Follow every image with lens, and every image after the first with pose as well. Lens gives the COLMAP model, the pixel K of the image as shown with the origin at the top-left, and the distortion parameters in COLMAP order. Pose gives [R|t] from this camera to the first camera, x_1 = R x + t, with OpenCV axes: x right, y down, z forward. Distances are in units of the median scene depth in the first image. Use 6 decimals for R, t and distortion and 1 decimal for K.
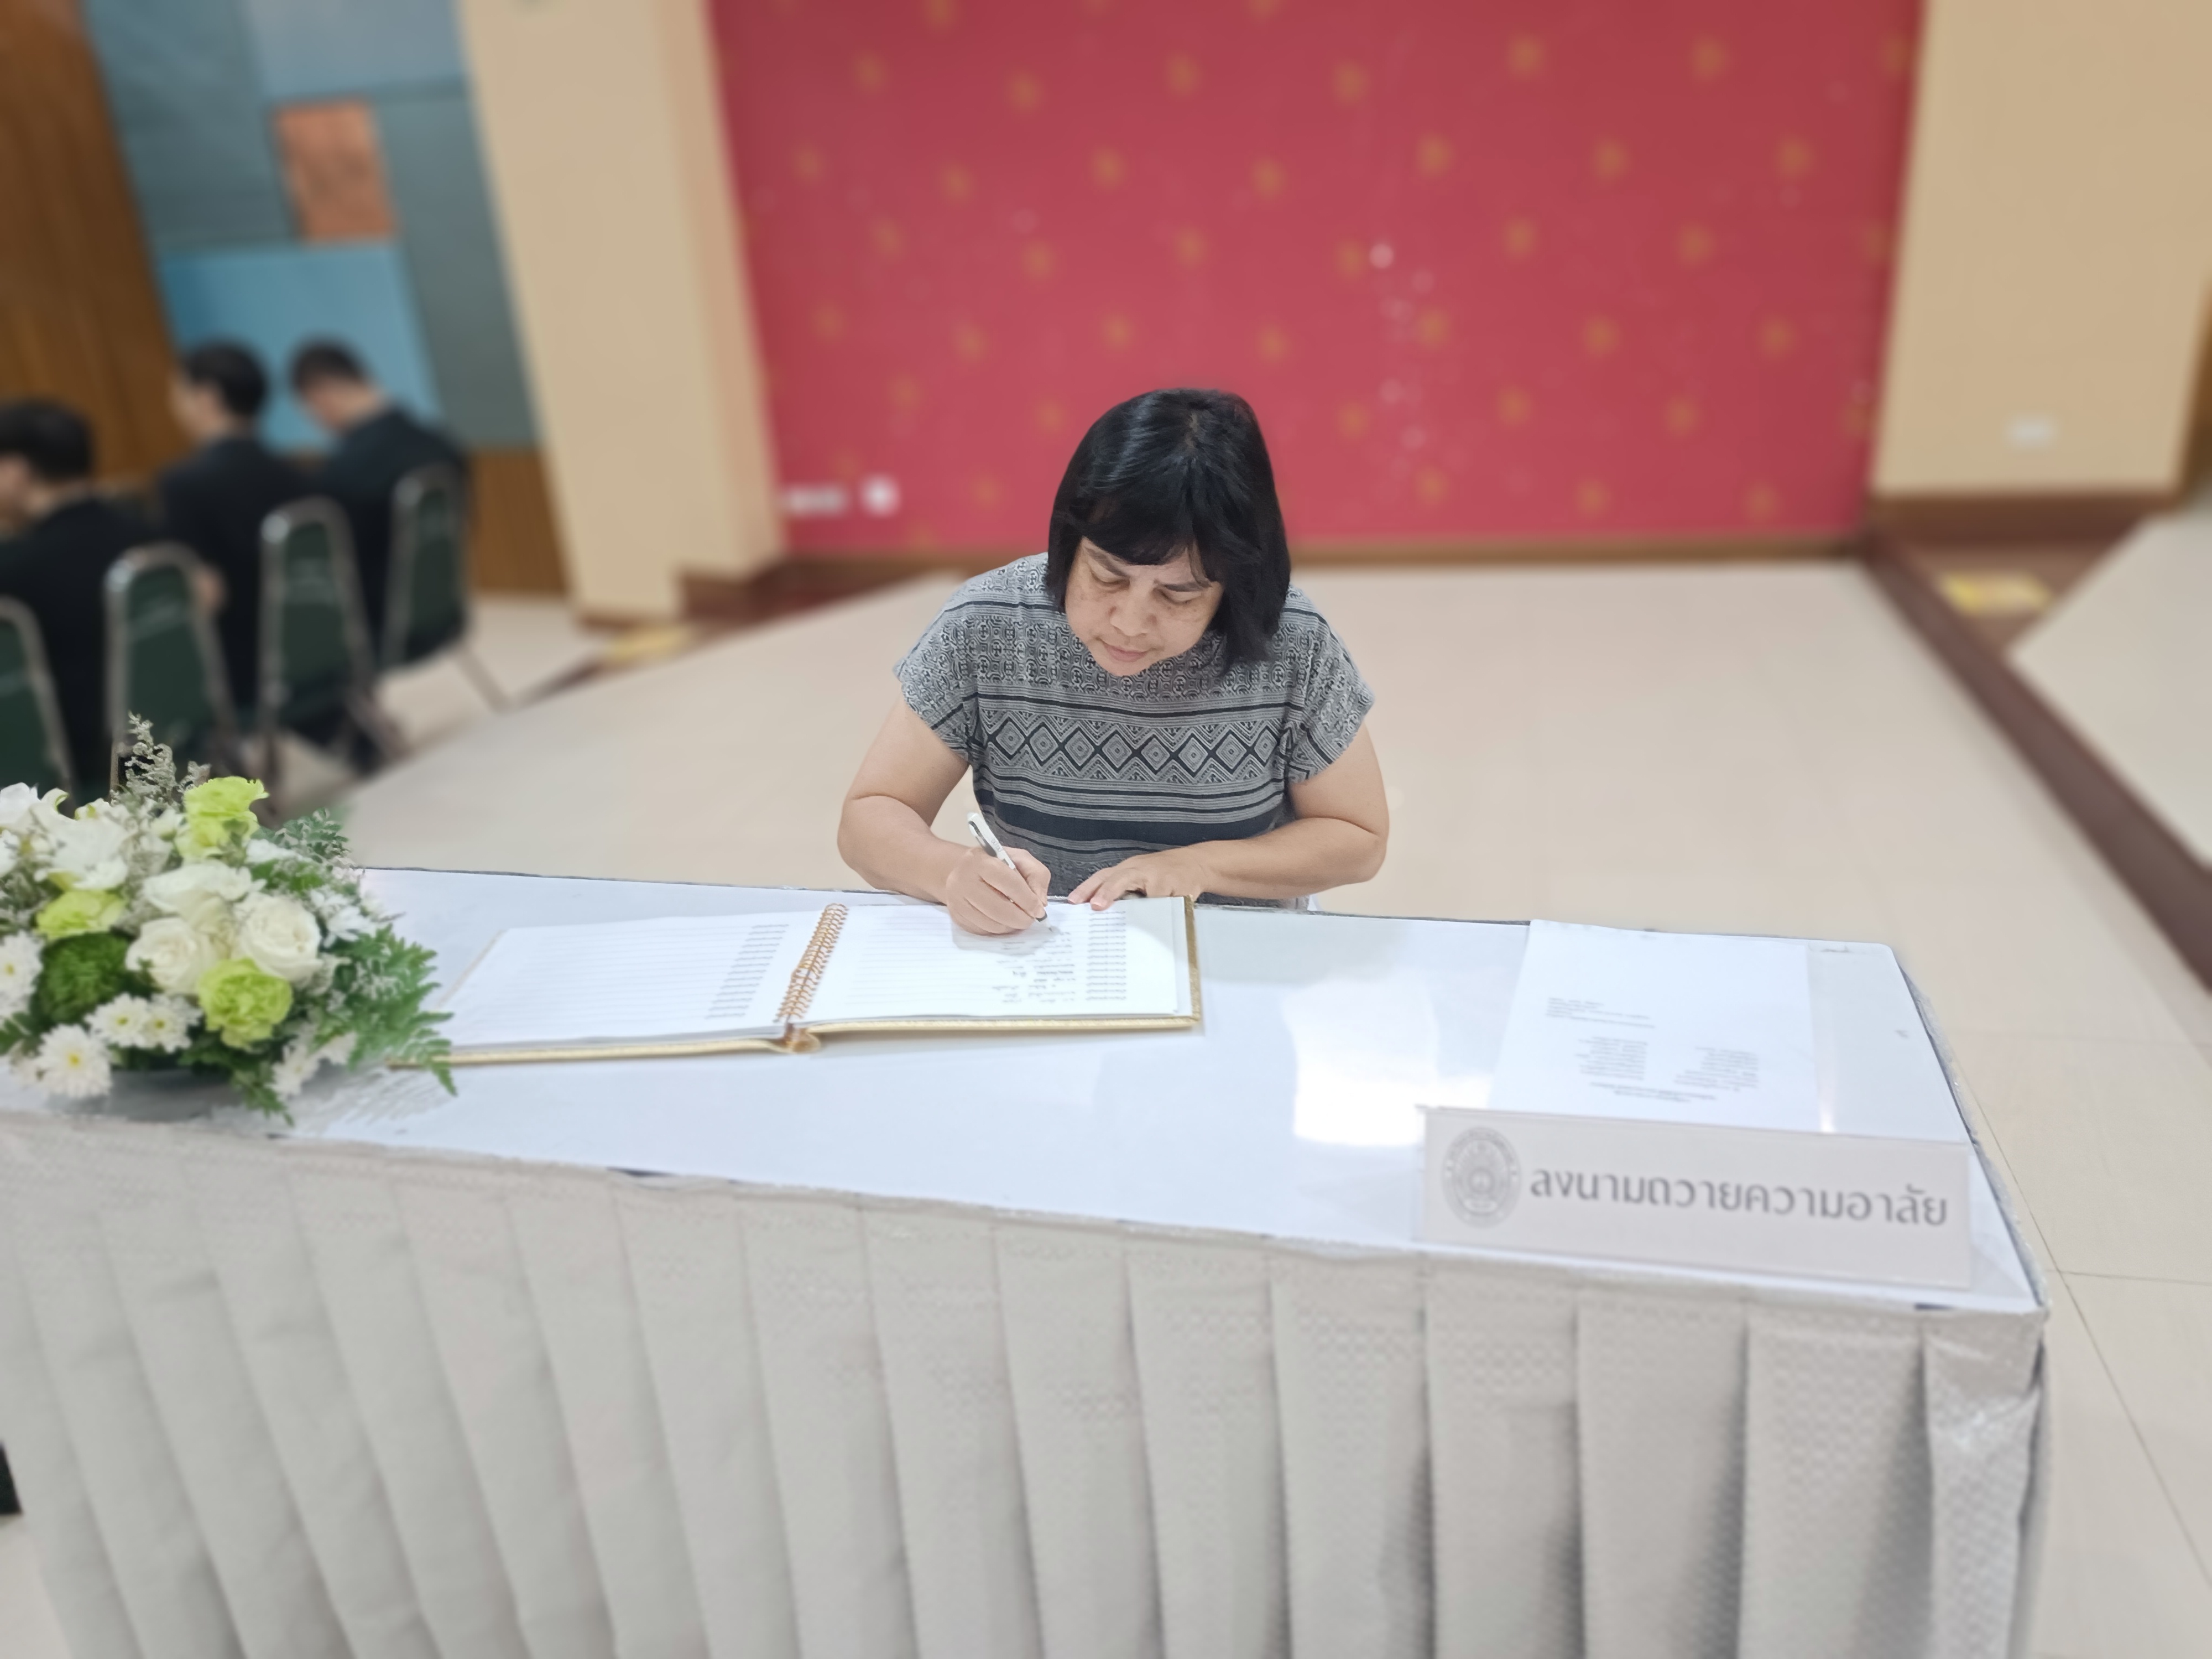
lens RADIAL K [[1611.0, 0, 1119.4], [0, 1611.0, 826.8], [0, 0, 1]] dist [0.046128, -0.038841]
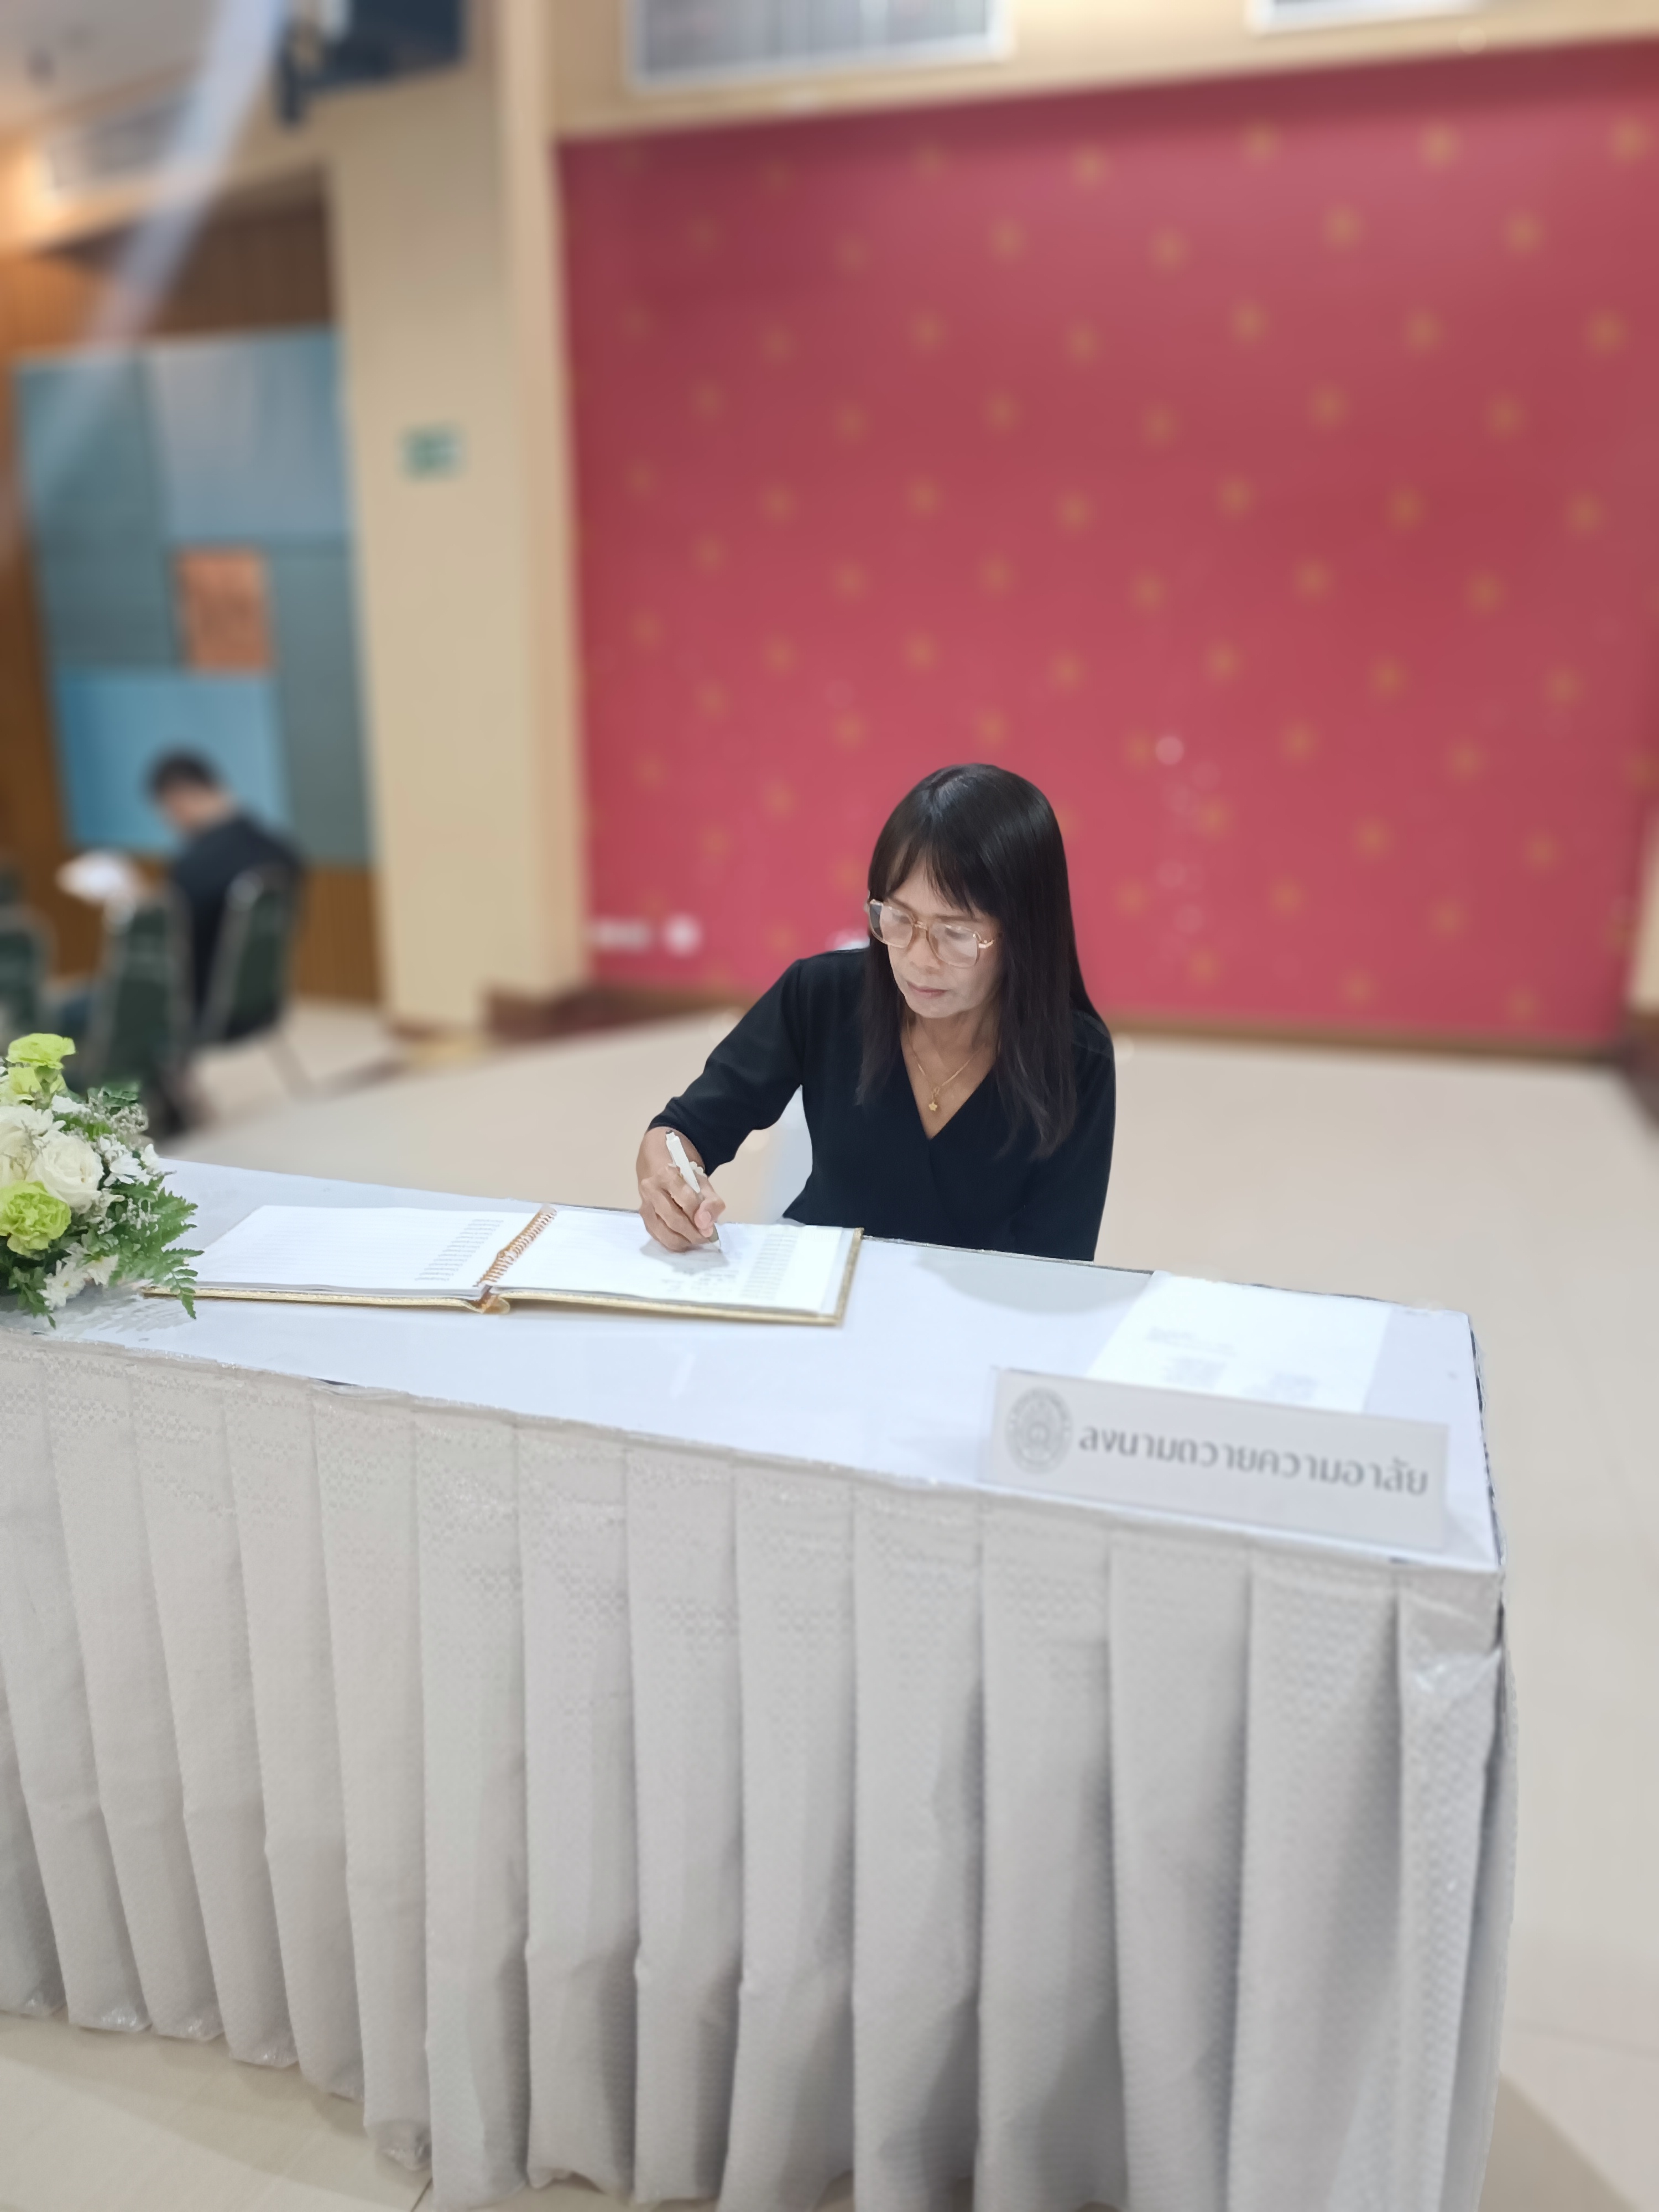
lens RADIAL K [[1611.0, 0, 835.4], [0, 1611.0, 1103.6], [0, 0, 1]] dist [0.046128, -0.038841]
pose [[0.994762, 0.086295, -0.054789, 0.099077], [-0.092344, 0.988510, -0.119667, 0.111916], [0.043832, 0.124100, 0.991301, -0.151244]]
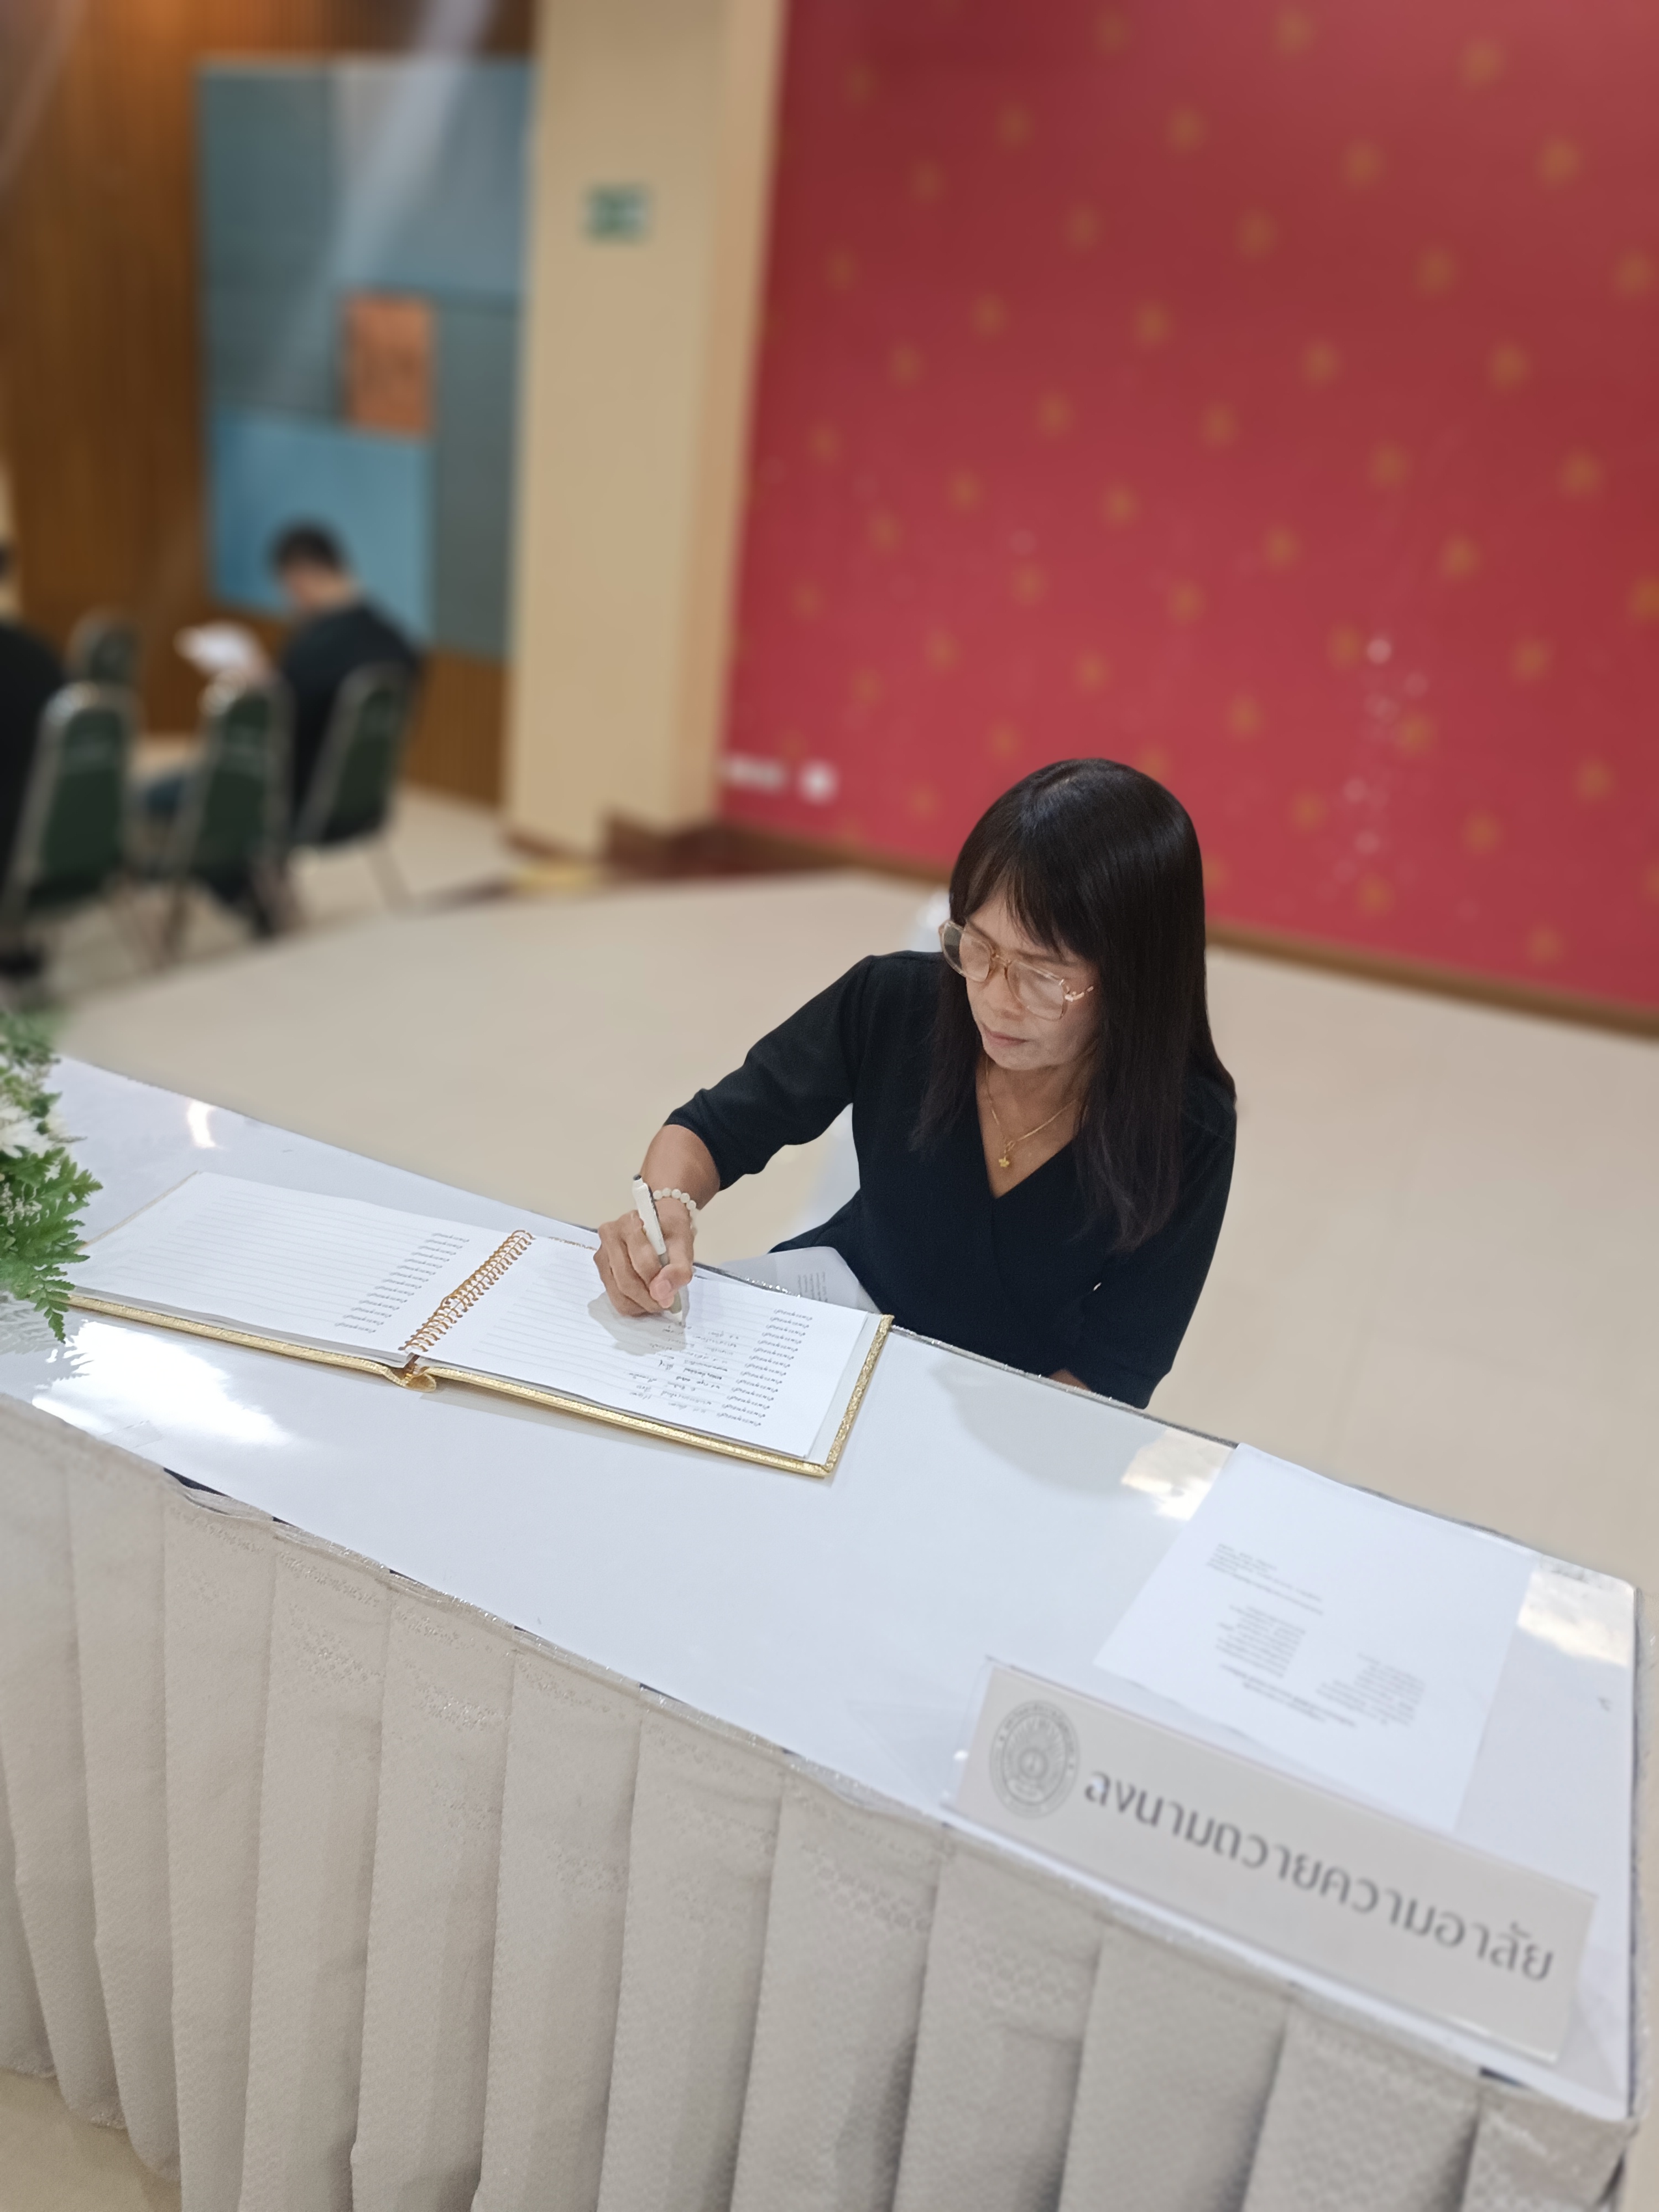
lens RADIAL K [[1611.0, 0, 833.5], [0, 1611.0, 1113.5], [0, 0, 1]] dist [0.046128, -0.038841]
pose [[0.964992, 0.236512, -0.113371, 0.110817], [-0.237202, 0.971431, 0.007561, -0.083400], [0.111920, 0.019595, 0.993524, 0.092876]]
